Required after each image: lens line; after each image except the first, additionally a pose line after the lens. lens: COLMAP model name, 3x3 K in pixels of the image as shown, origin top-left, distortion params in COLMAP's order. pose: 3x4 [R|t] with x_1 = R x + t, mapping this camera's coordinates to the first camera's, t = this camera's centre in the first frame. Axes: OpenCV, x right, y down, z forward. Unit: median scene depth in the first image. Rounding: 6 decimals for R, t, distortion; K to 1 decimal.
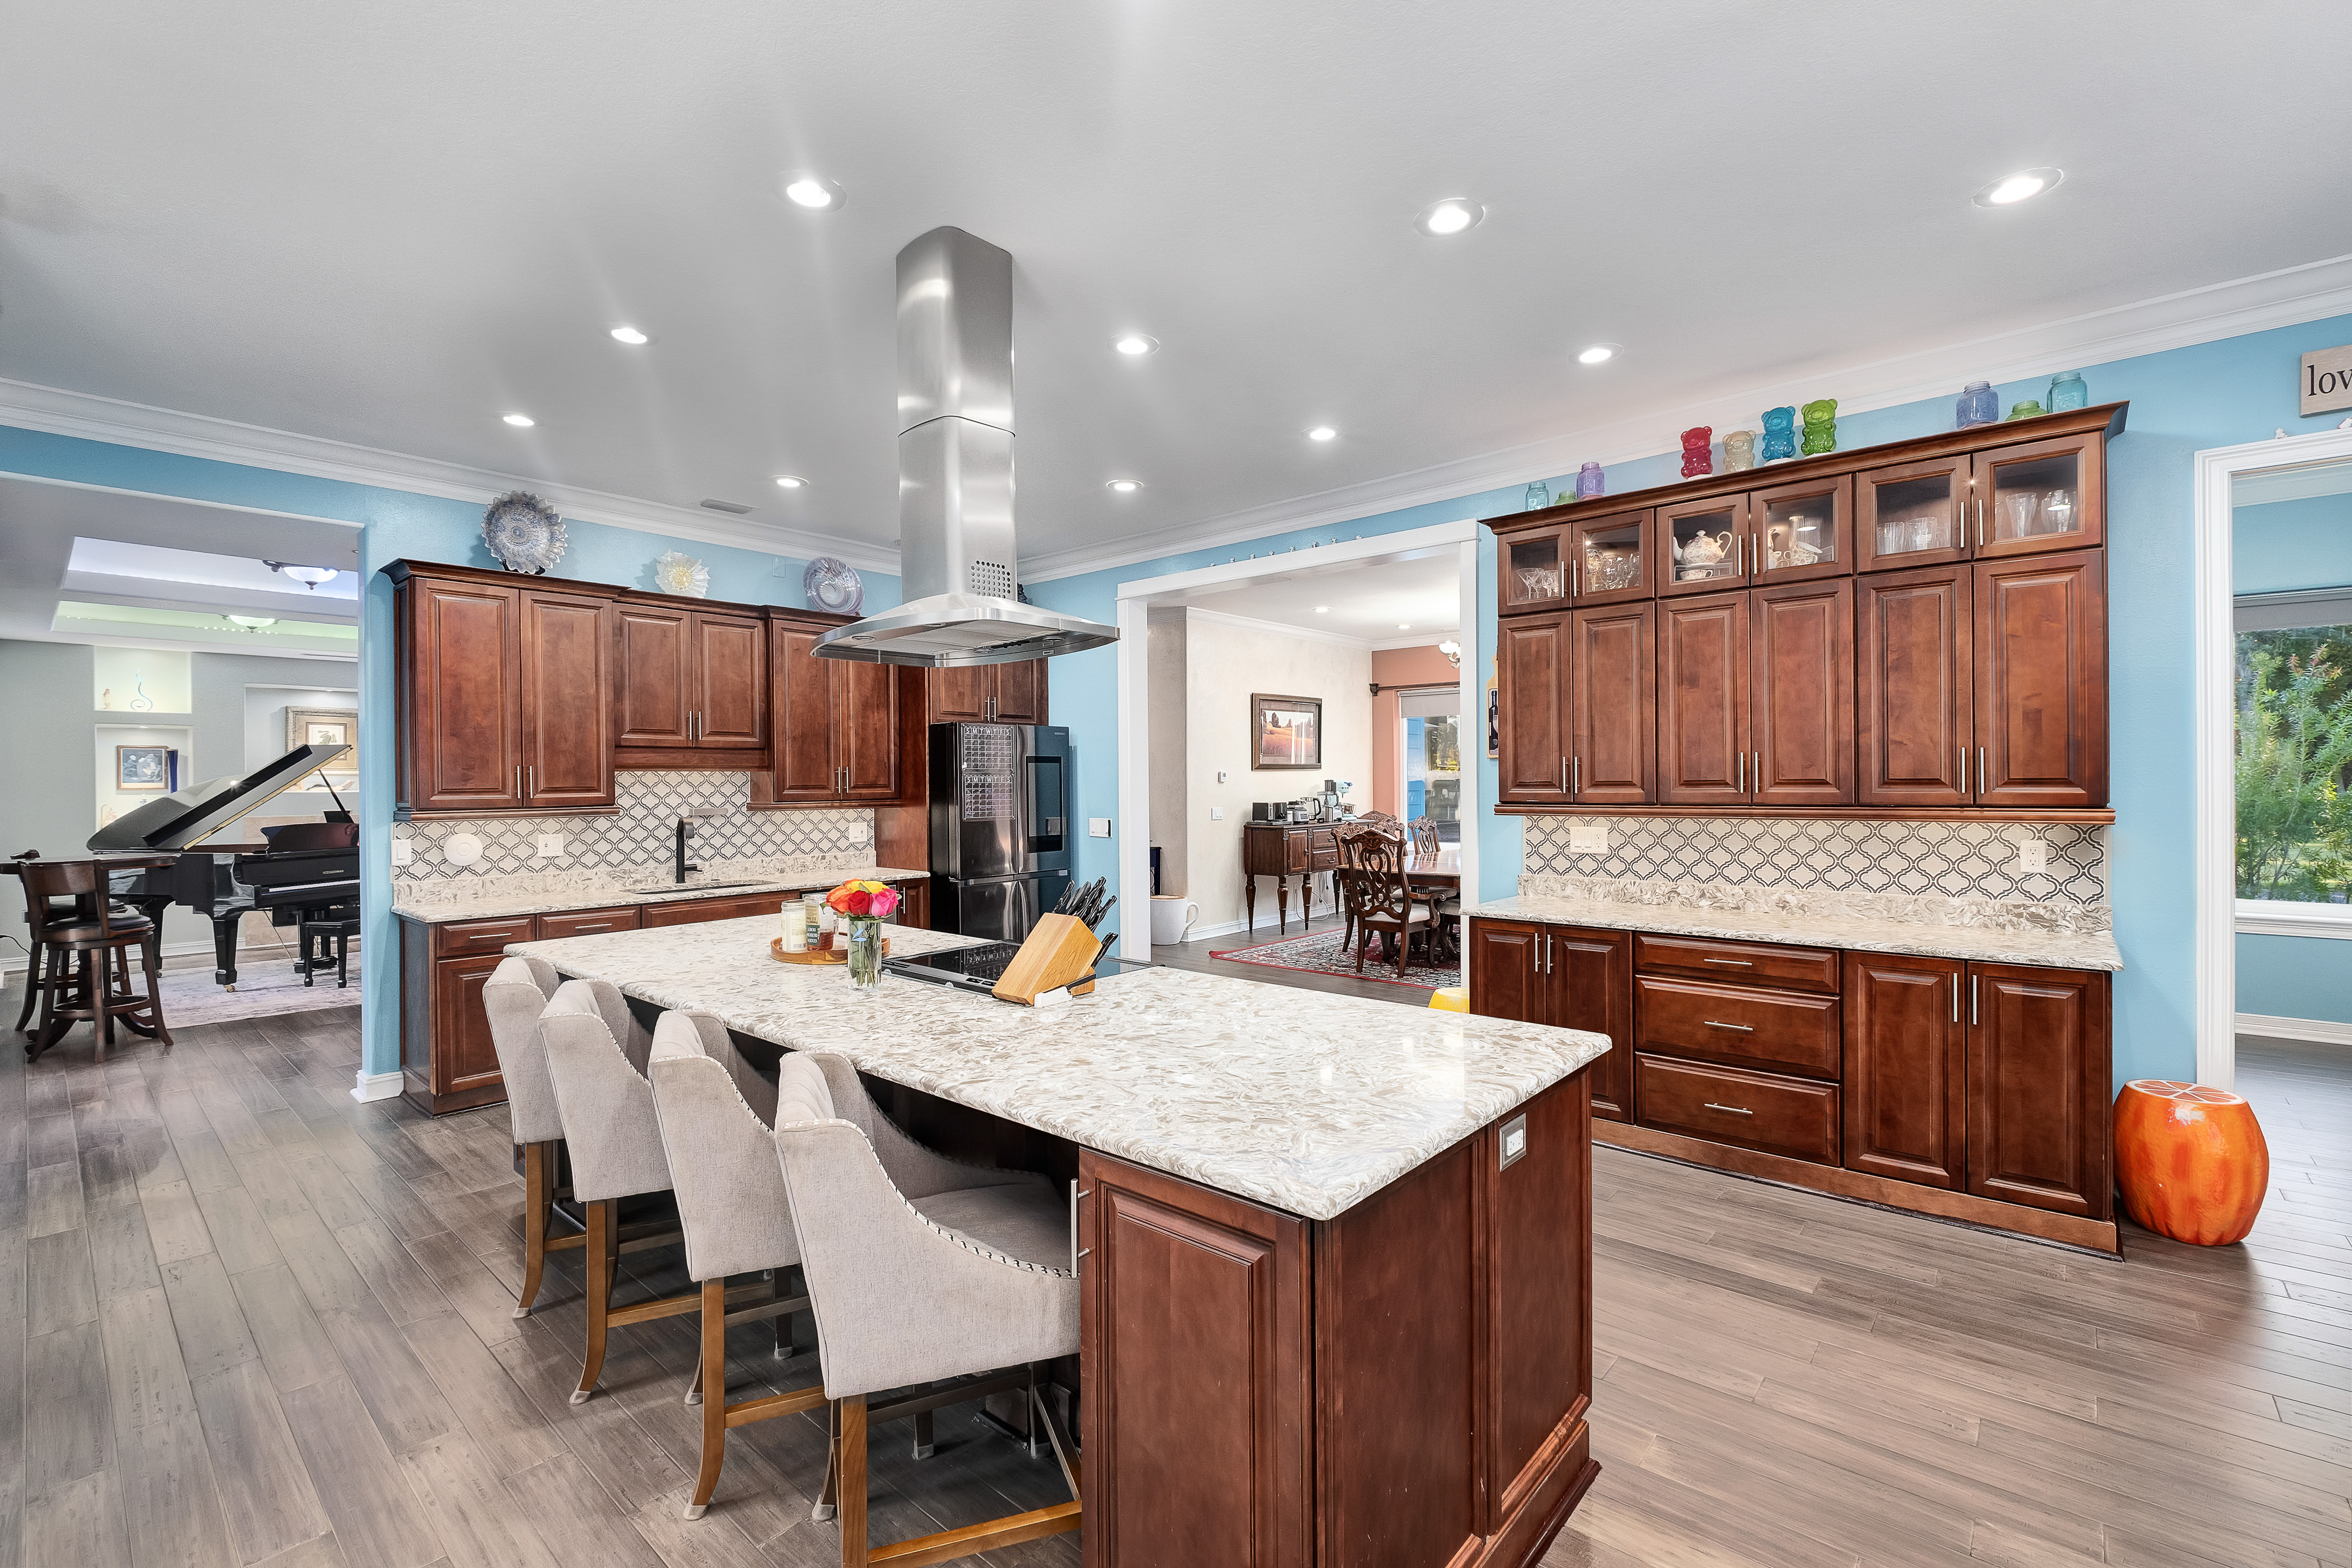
lens RADIAL K [[1025.9, 0, 1169.3], [0, 1025.9, 781.0], [0, 0, 1]] dist [0.000394, -0.000040]
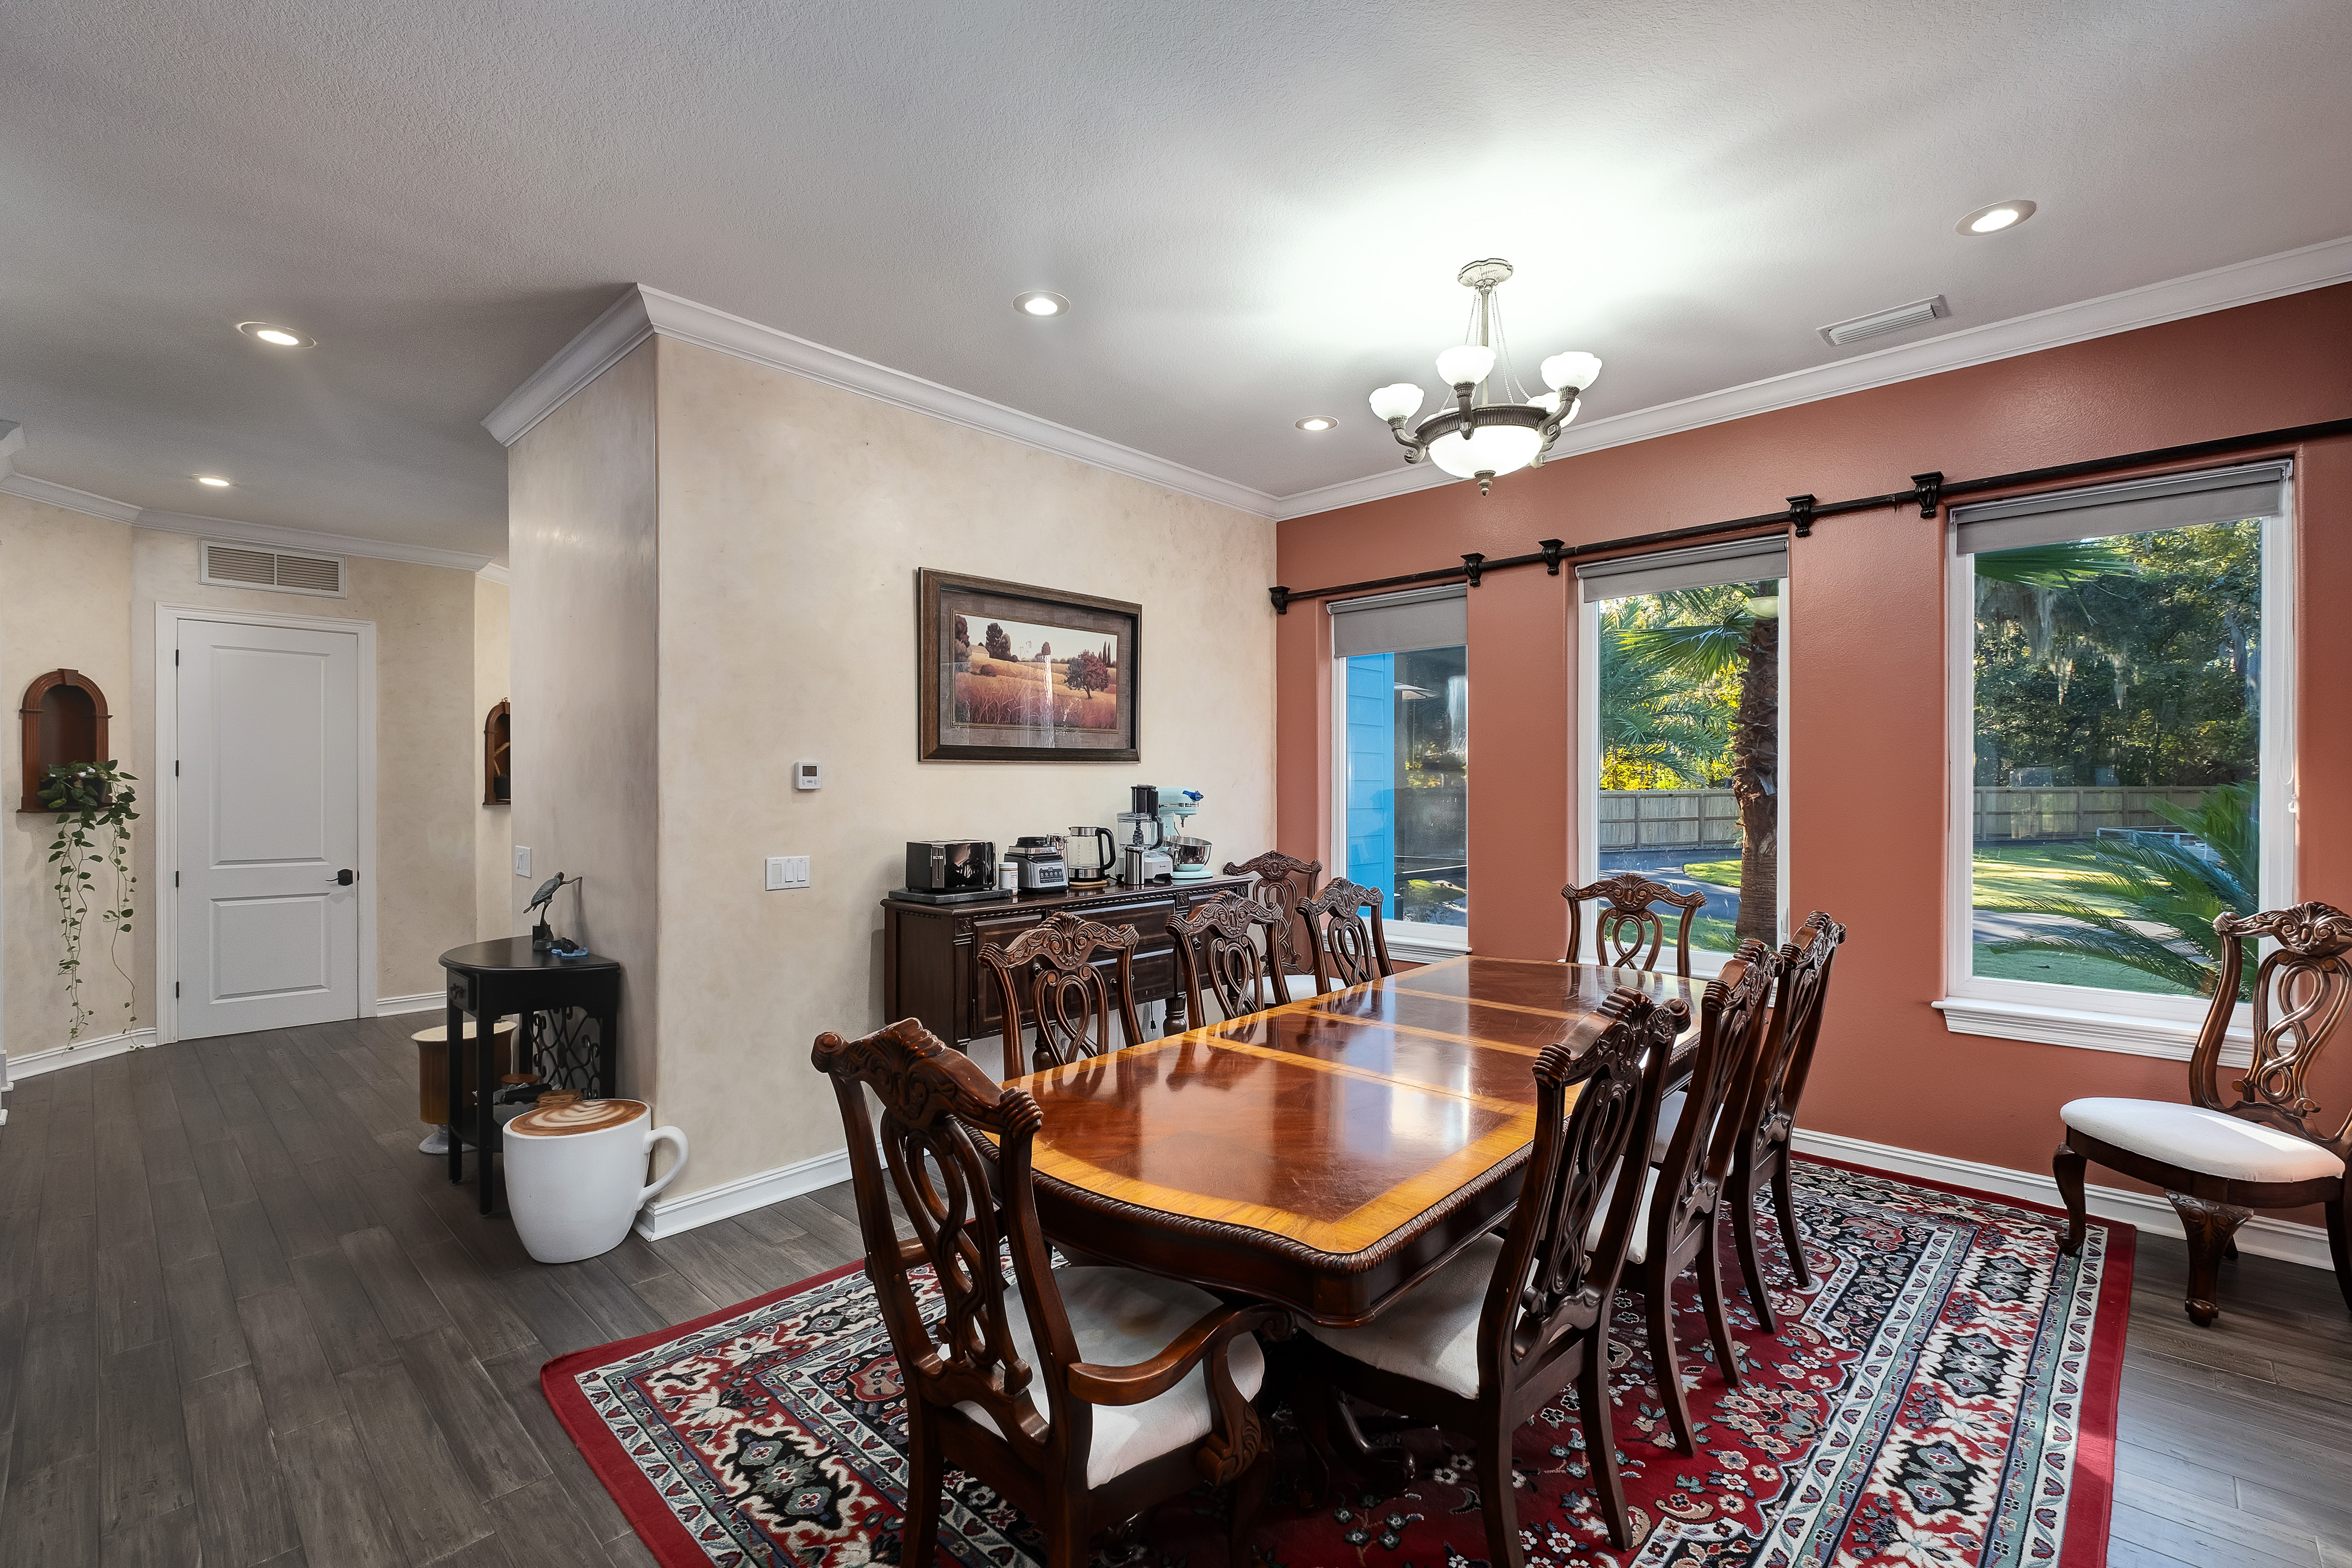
lens RADIAL K [[1025.9, 0, 1183.9], [0, 1025.9, 788.9], [0, 0, 1]] dist [0.000394, -0.000040]
pose [[0.999730, 0.004555, -0.022791, 0.186871], [-0.004560, 0.999990, -0.000130, 0.000265], [0.022791, 0.000234, 0.999740, 0.580916]]
